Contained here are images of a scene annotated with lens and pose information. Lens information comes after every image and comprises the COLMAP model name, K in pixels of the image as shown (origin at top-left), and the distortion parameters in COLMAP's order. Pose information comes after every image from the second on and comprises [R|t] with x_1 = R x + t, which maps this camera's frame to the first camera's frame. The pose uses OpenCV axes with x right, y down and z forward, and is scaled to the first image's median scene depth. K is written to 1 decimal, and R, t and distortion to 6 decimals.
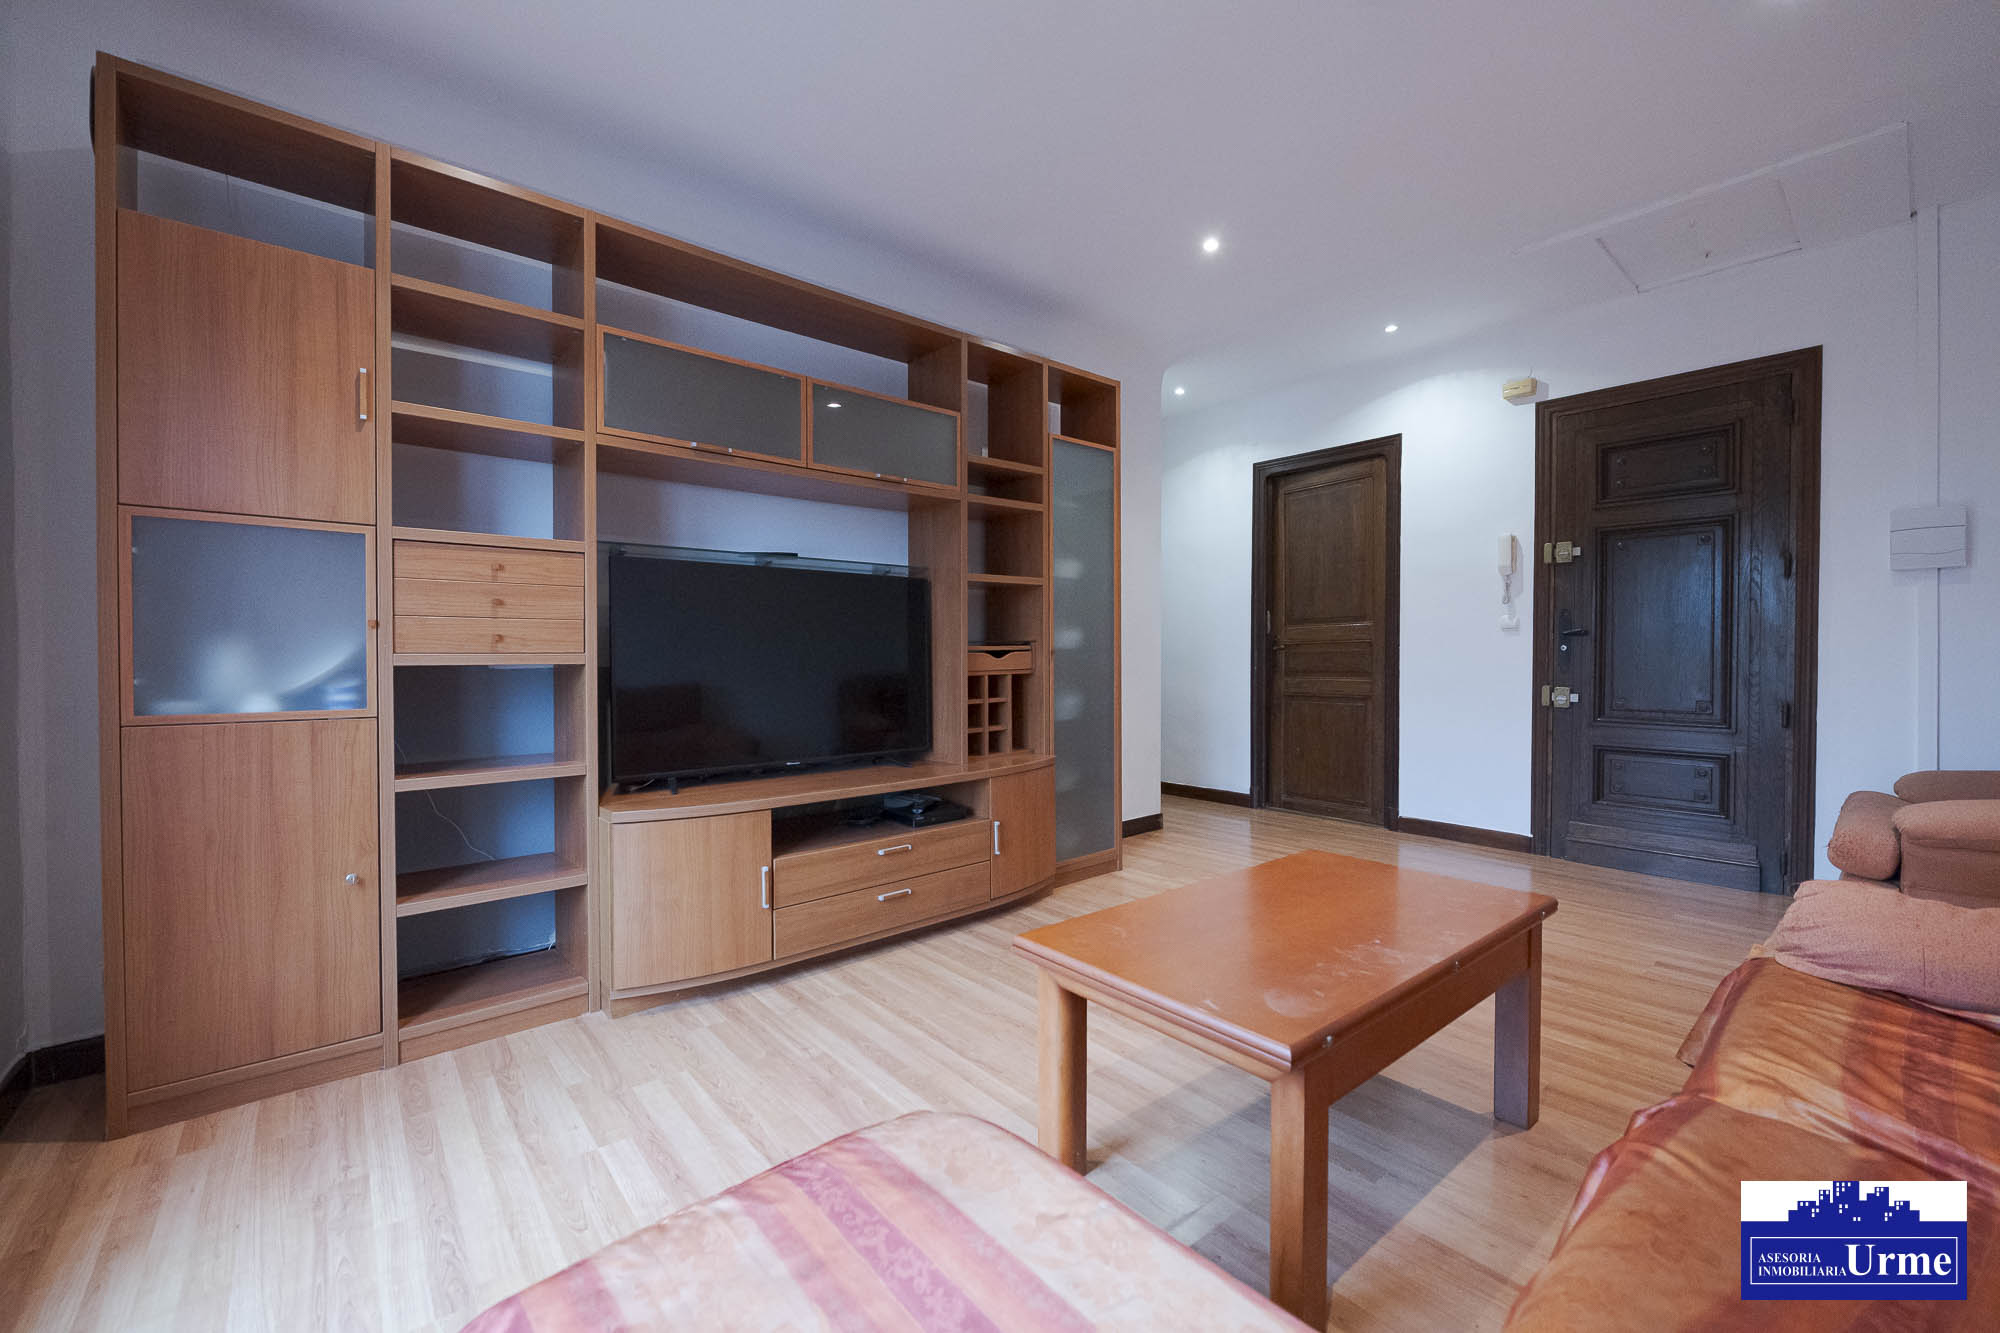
lens RADIAL K [[807.9, 0, 1009.6], [0, 807.9, 660.5], [0, 0, 1]] dist [-0.010507, -0.000193]
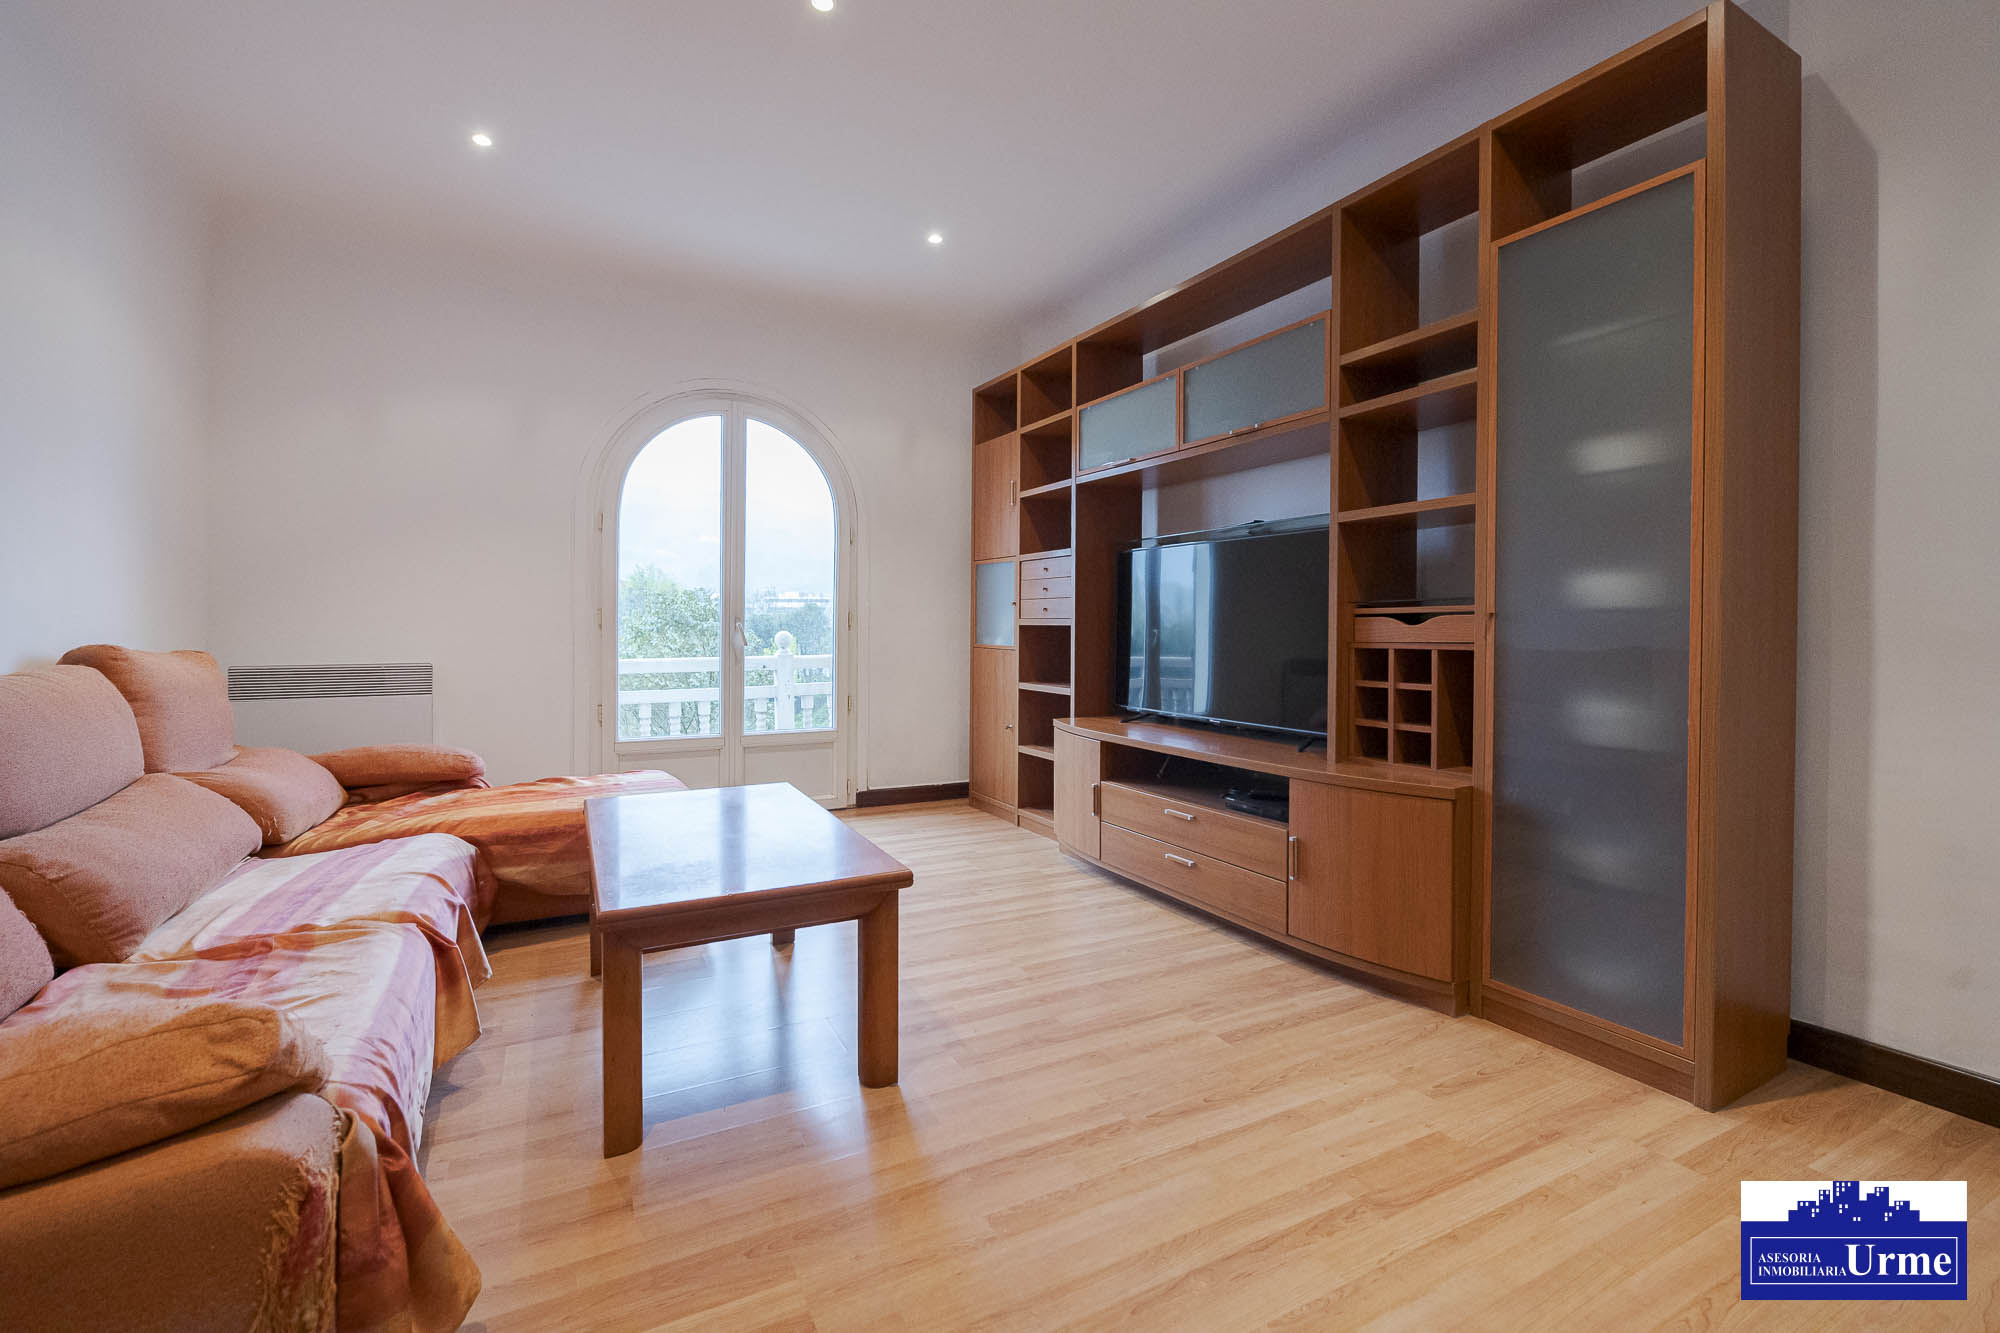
lens RADIAL K [[807.9, 0, 1010.0], [0, 807.9, 622.7], [0, 0, 1]] dist [-0.010507, -0.000193]
pose [[-0.179147, 0.000482, -0.983822, 0.768989], [-0.013942, 0.999898, 0.003029, -0.002385], [0.983724, 0.014259, -0.179122, 0.851397]]
